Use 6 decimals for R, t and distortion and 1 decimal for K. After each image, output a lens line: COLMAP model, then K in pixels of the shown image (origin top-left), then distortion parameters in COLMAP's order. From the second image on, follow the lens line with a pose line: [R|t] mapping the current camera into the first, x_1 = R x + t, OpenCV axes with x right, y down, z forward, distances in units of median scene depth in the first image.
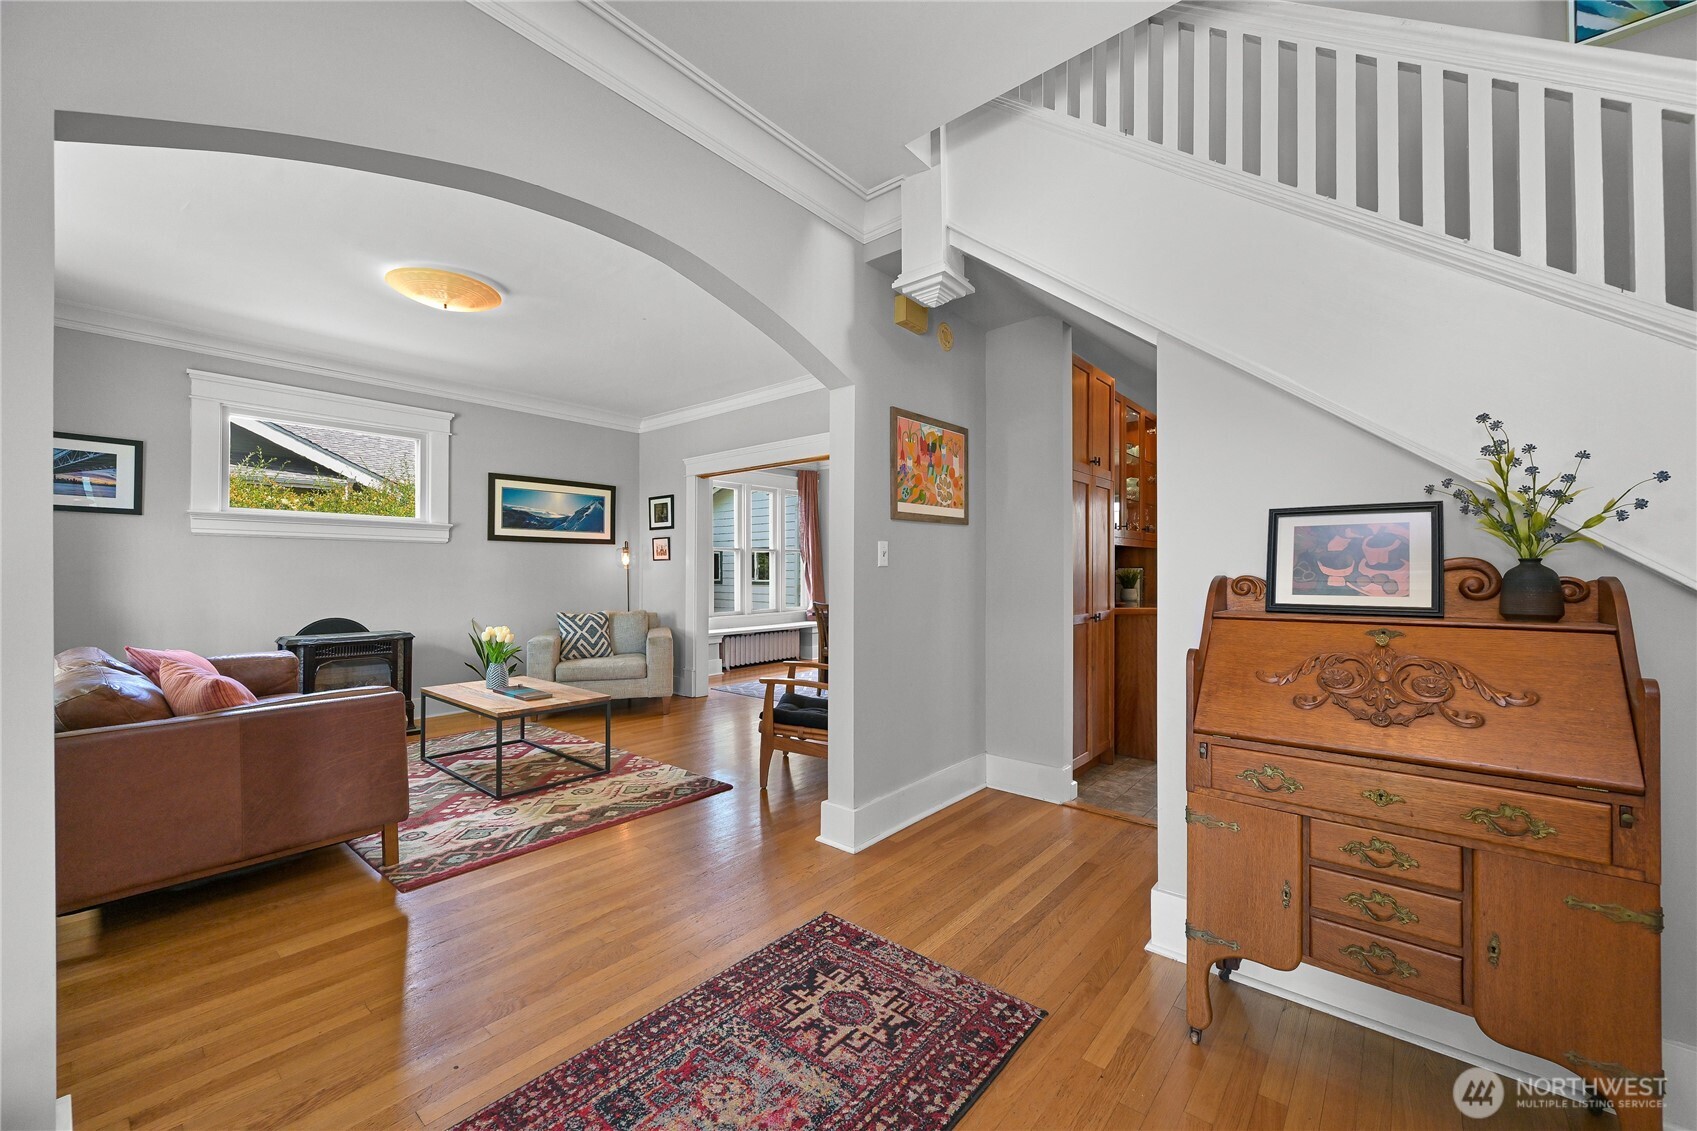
lens RADIAL K [[660.1, 0, 857.4], [0, 660.1, 569.1], [0, 0, 1]] dist [0.001018, 0.000281]
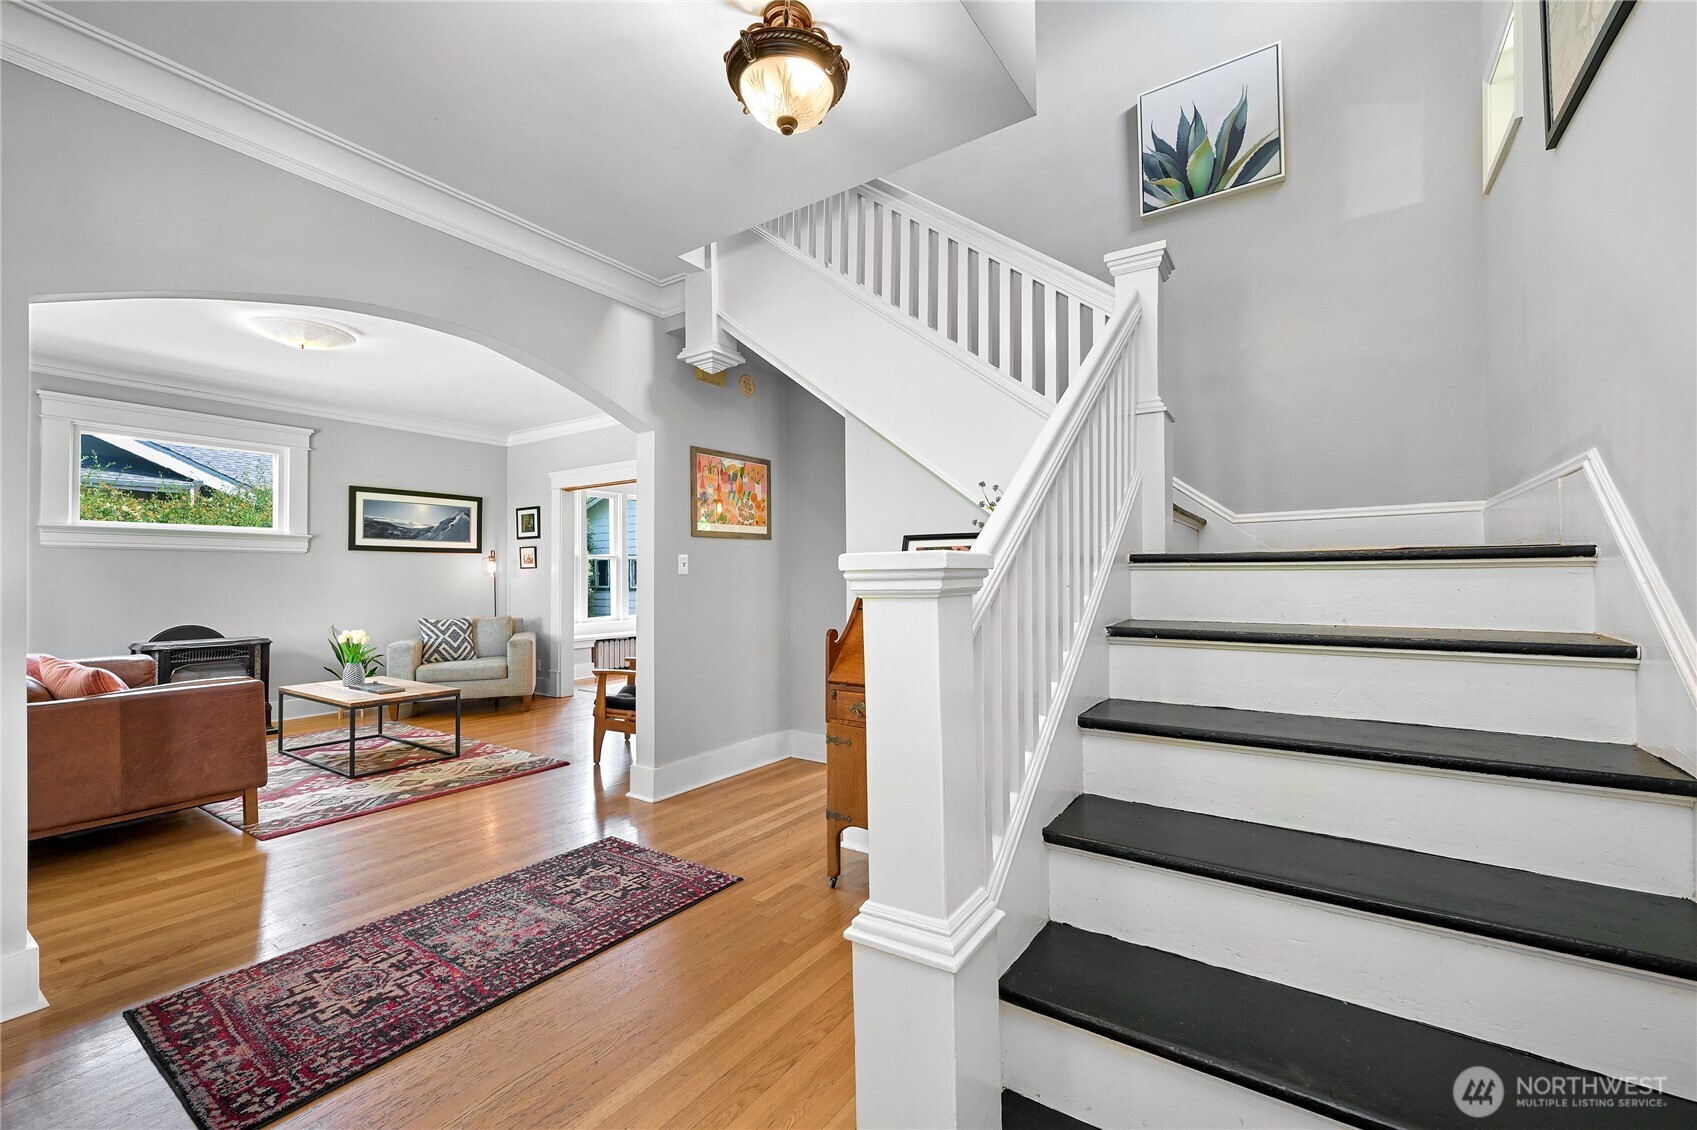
lens RADIAL K [[689.2, 0, 857.8], [0, 689.2, 569.2], [0, 0, 1]] dist [0.001461, -0.000311]
pose [[0.993496, -0.003717, 0.113809, 0.216393], [0.004627, 0.999959, -0.007728, -0.002367], [-0.113776, 0.008204, 0.993473, -0.326378]]
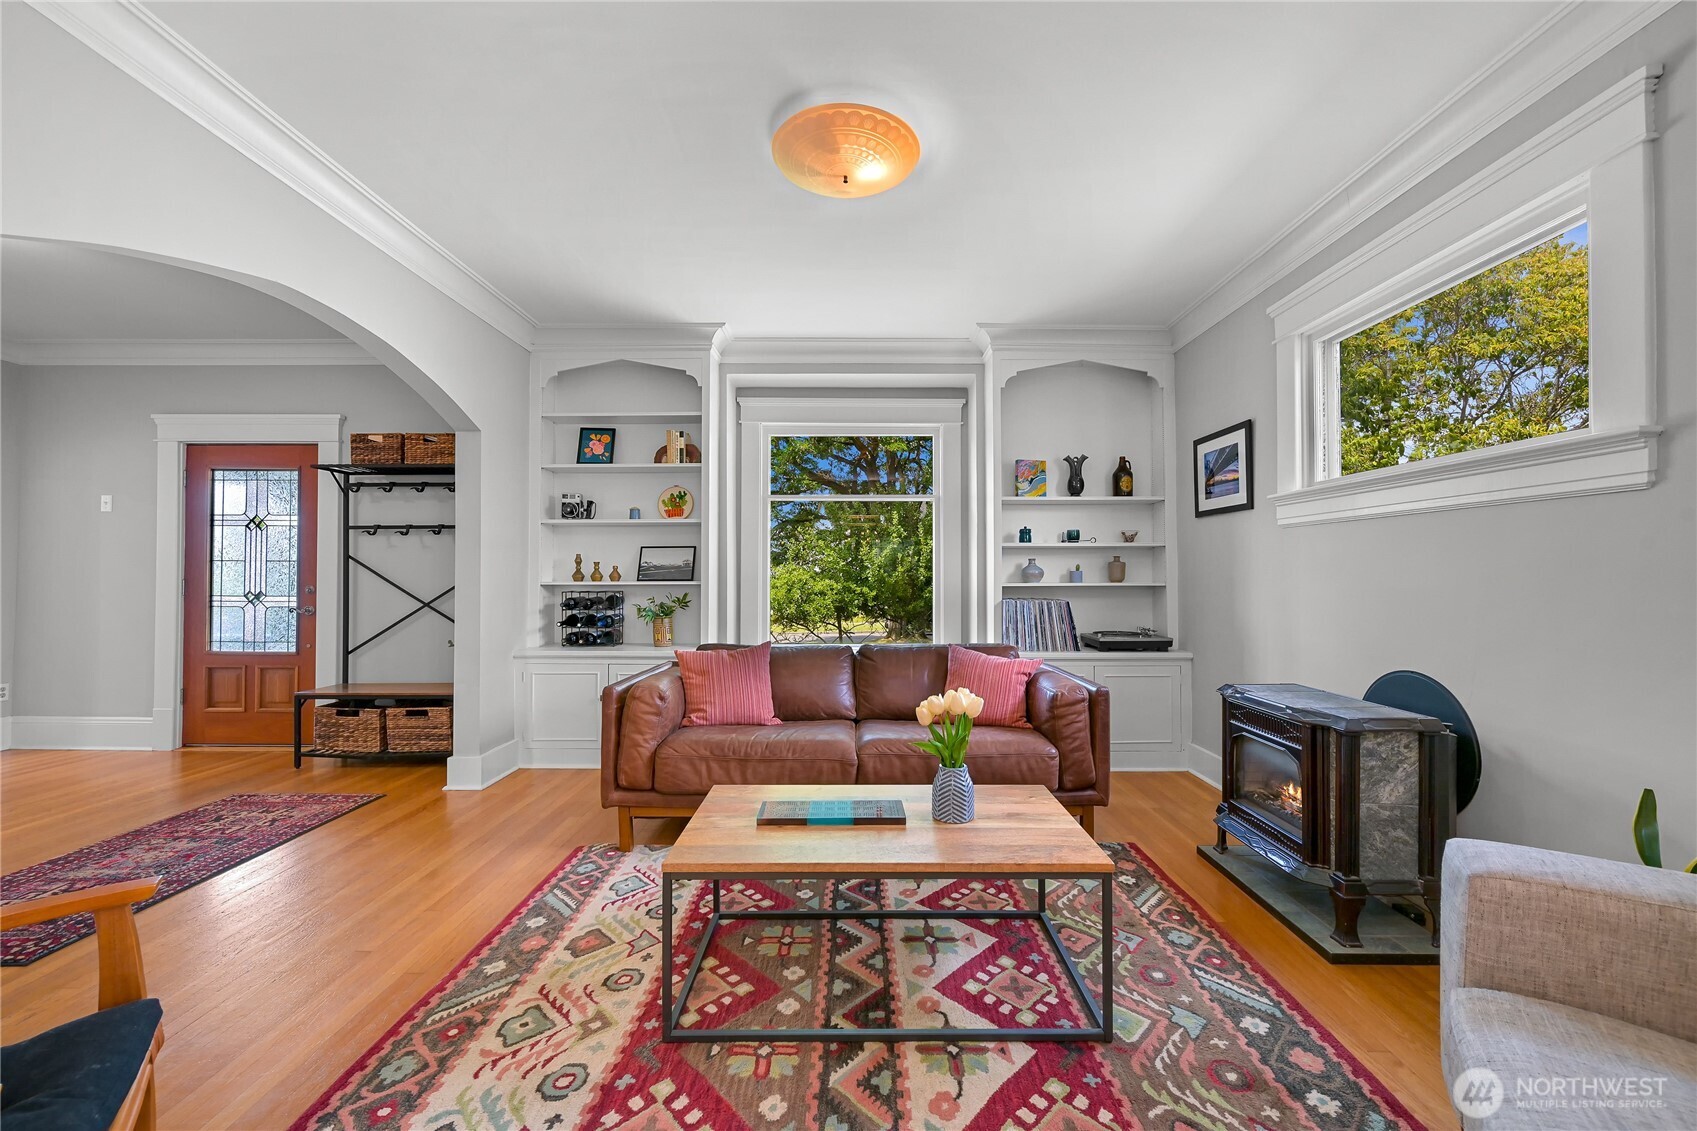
lens RADIAL K [[682.9, 0, 870.1], [0, 682.9, 569.4], [0, 0, 1]] dist [-0.000082, 0.000054]
pose [[-0.766456, -0.009985, -0.642219, -0.239679], [-0.000988, 0.999896, -0.014367, 0.008147], [0.642295, -0.010377, -0.766387, 1.808621]]
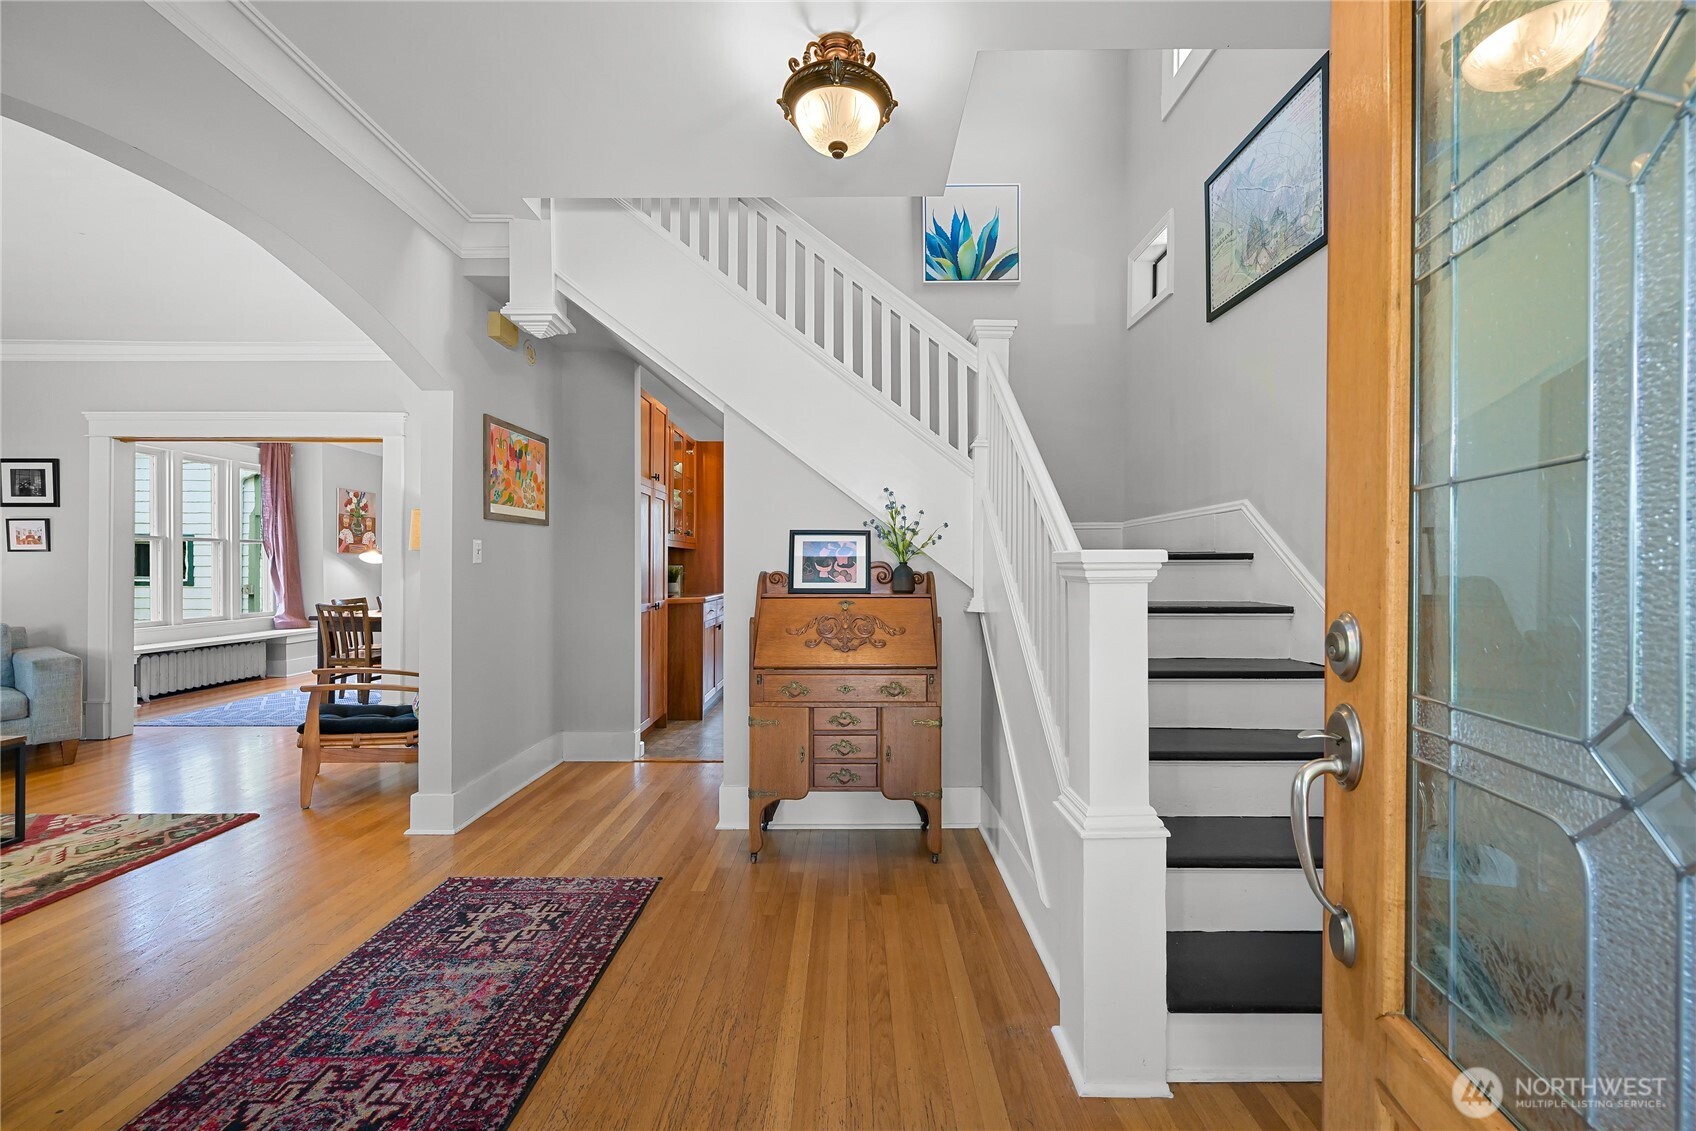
lens RADIAL K [[659.7, 0, 856.9], [0, 659.7, 569.1], [0, 0, 1]] dist [0.001018, 0.000281]
pose [[0.761420, 0.000430, 0.648258, -0.184614], [-0.003743, 0.999986, 0.003733, -0.001095], [-0.648248, -0.005269, 0.761411, -0.207373]]
